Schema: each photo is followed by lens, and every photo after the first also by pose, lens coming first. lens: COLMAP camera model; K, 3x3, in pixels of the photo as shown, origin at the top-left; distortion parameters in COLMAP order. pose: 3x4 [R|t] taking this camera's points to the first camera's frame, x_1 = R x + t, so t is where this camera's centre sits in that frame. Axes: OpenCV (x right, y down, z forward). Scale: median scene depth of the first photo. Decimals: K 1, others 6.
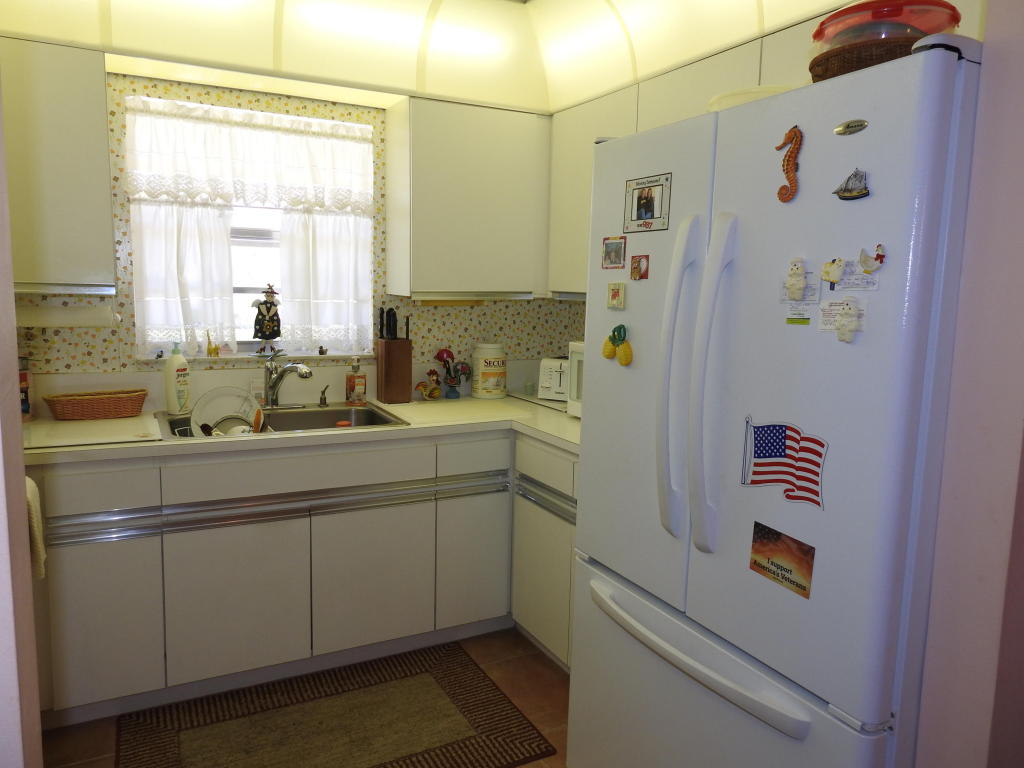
lens RADIAL K [[738.3, 0, 506.6], [0, 738.3, 386.8], [0, 0, 1]] dist [-0.003137, -0.001940]
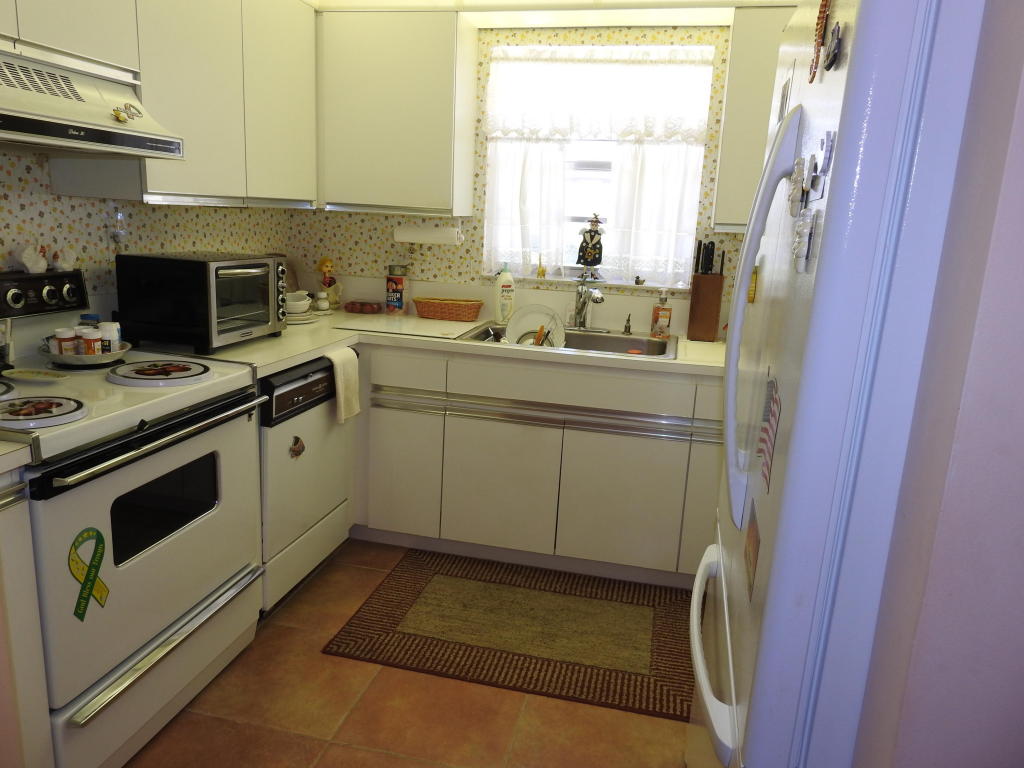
lens RADIAL K [[738.3, 0, 506.6], [0, 738.3, 386.8], [0, 0, 1]] dist [-0.003137, -0.001940]
pose [[0.756246, 0.164958, -0.633152, 0.305451], [-0.113049, 0.986086, 0.121881, -0.008280], [0.644447, -0.020595, 0.764371, 0.101494]]
